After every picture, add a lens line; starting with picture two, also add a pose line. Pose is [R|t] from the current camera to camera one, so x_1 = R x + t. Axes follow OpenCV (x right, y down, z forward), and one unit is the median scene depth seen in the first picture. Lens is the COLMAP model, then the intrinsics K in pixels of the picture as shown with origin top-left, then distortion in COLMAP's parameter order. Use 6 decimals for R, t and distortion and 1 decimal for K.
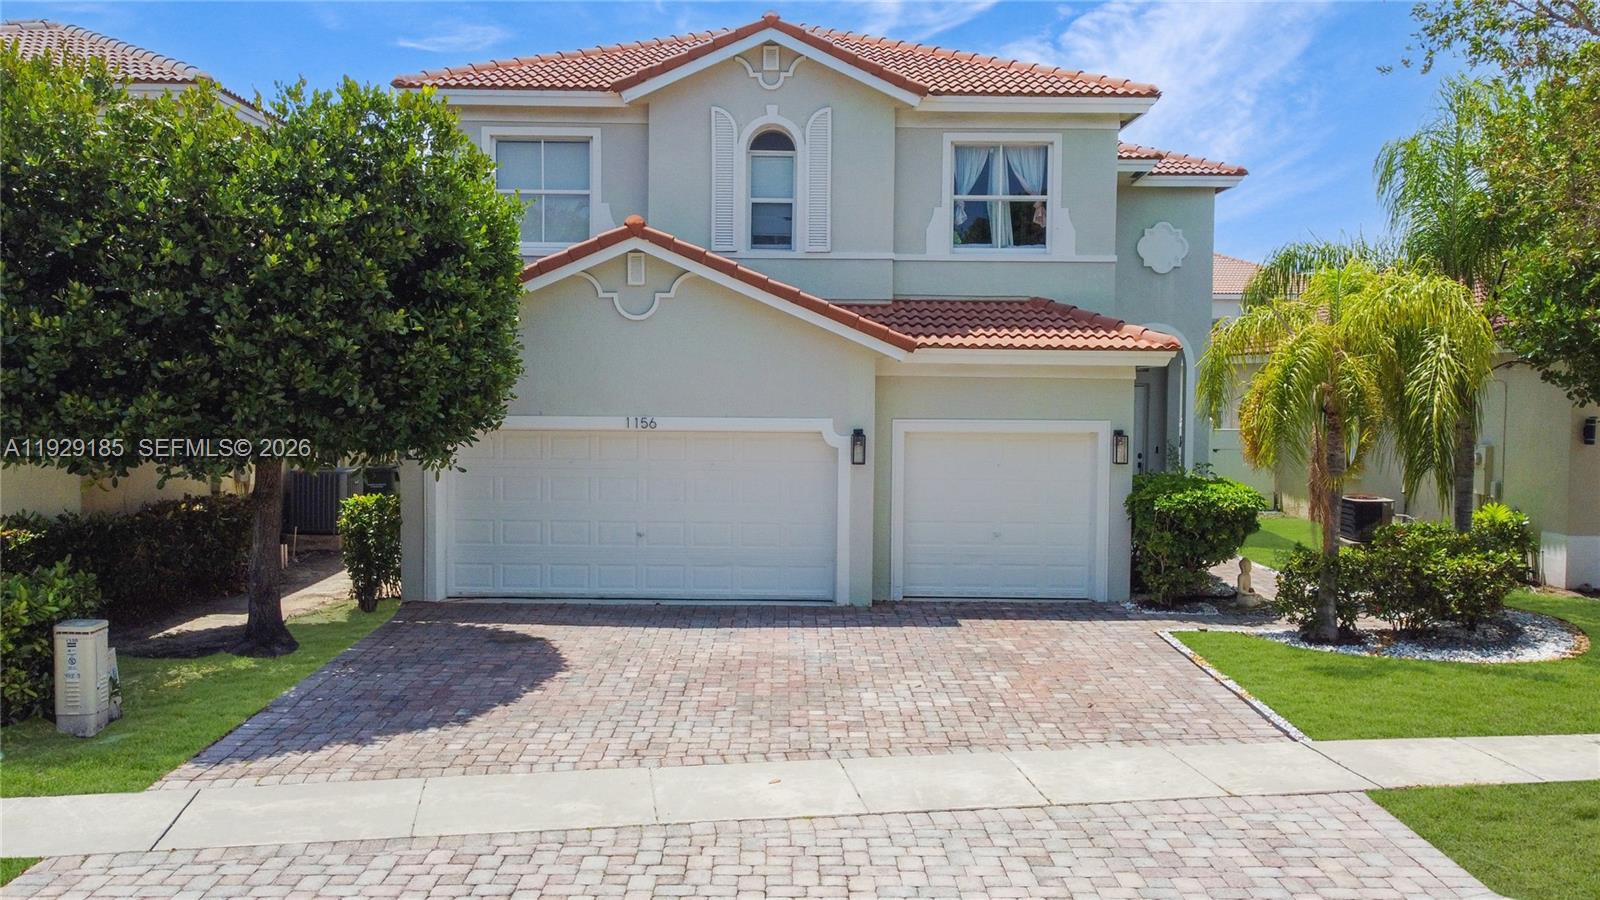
lens RADIAL K [[1354.1, 0, 800.0], [0, 1354.1, 450.0], [0, 0, 1]] dist [0.003922, -0.004170]
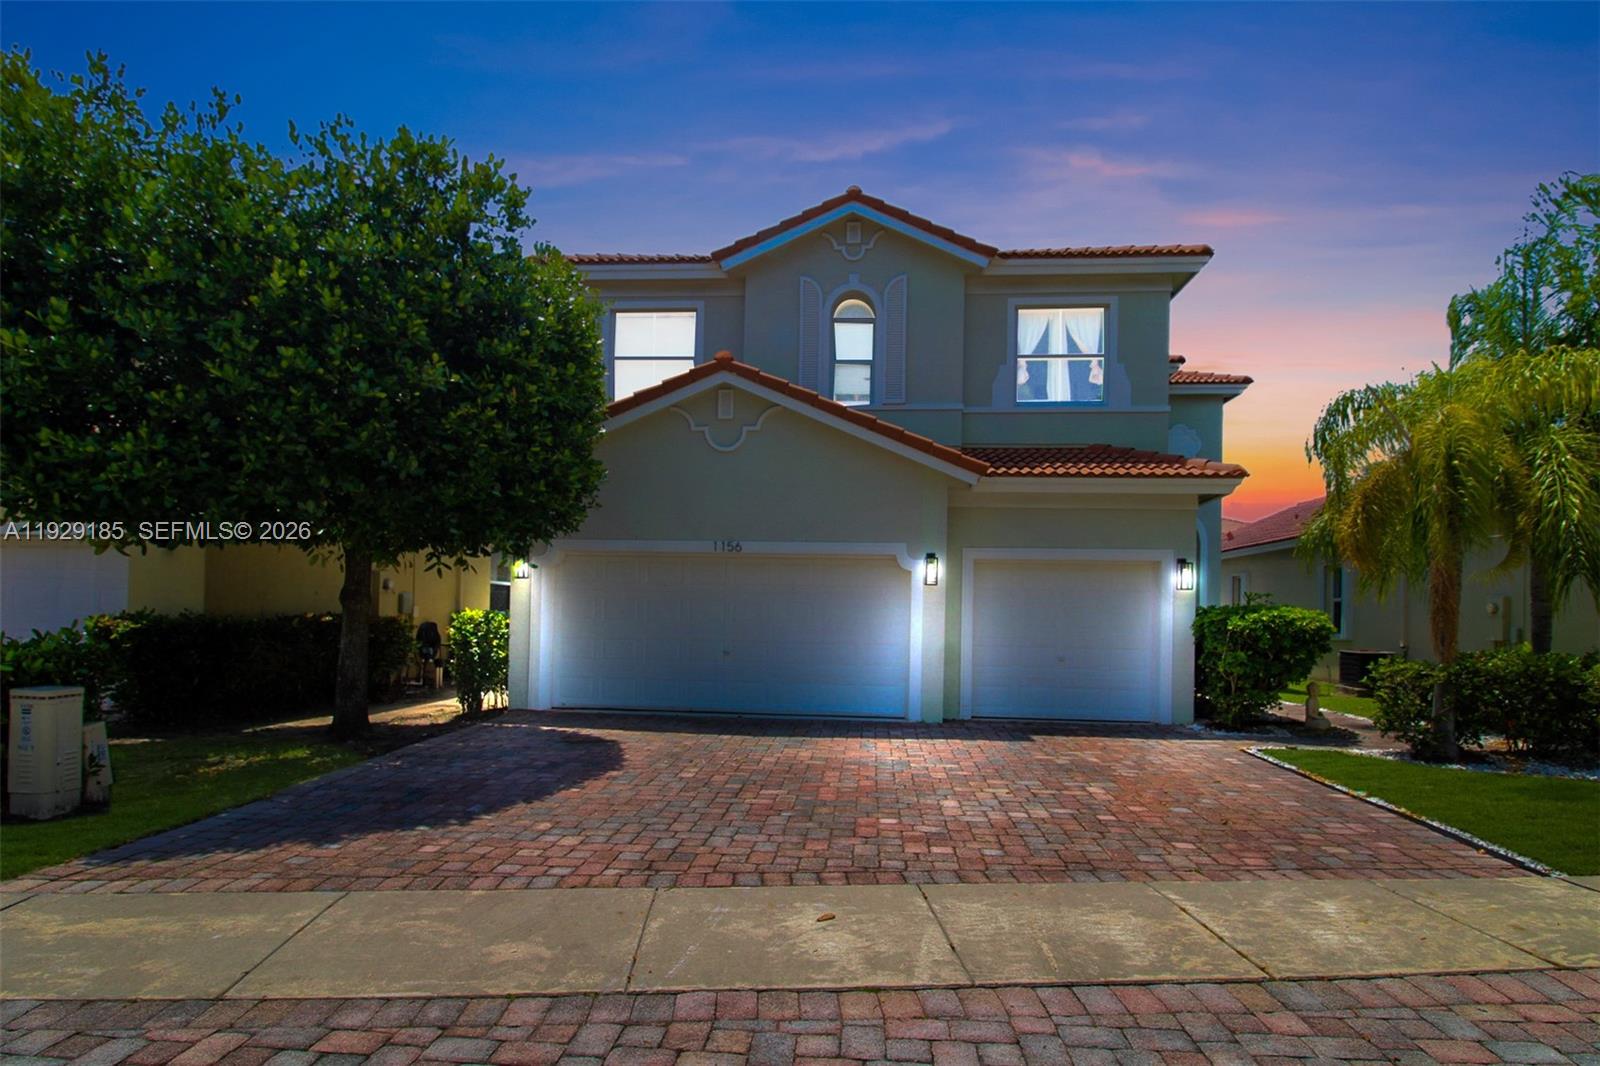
lens RADIAL K [[861.8, 0, 817.0], [0, 861.8, 595.5], [0, 0, 1]] dist [-0.001213, -0.017594]
pose [[0.997288, 0.011056, -0.072760, 0.005414], [-0.016320, 0.997260, -0.072159, 0.095623], [0.071762, 0.073150, 0.994736, 0.465165]]
